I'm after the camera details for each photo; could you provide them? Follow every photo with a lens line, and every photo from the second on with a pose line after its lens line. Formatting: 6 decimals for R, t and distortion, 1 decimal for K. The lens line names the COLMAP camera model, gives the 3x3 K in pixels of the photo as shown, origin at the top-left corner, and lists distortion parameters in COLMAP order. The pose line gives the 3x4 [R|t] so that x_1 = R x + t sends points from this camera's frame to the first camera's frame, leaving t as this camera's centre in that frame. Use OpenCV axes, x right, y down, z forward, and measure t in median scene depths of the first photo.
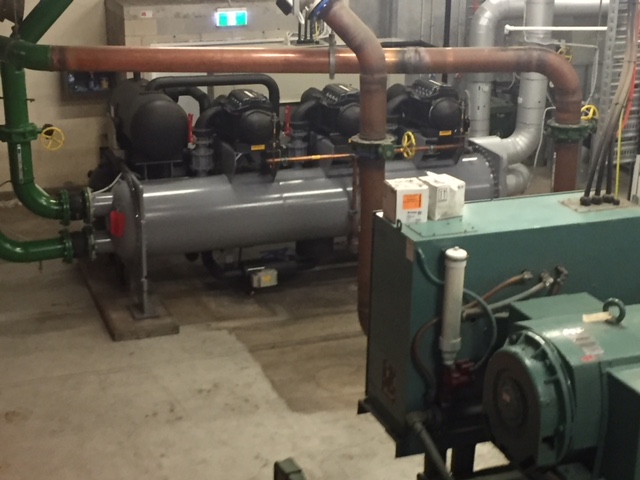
lens RADIAL K [[1161.1, 0, 320.0], [0, 1161.1, 240.0], [0, 0, 1]] dist [-0.027705, 0.009727]
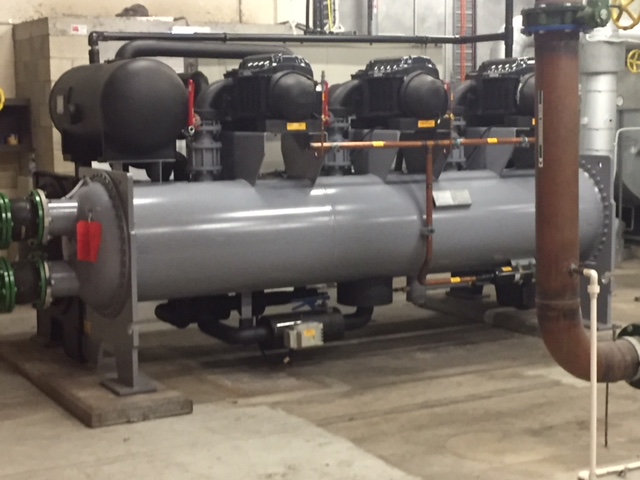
lens RADIAL K [[1161.1, 0, 320.0], [0, 1161.1, 240.0], [0, 0, 1]] dist [-0.027705, 0.009727]
pose [[0.988451, -0.040310, 0.146083, -0.138866], [0.069022, 0.977934, -0.197181, 0.115314], [-0.134911, 0.204987, 0.969422, 0.363716]]
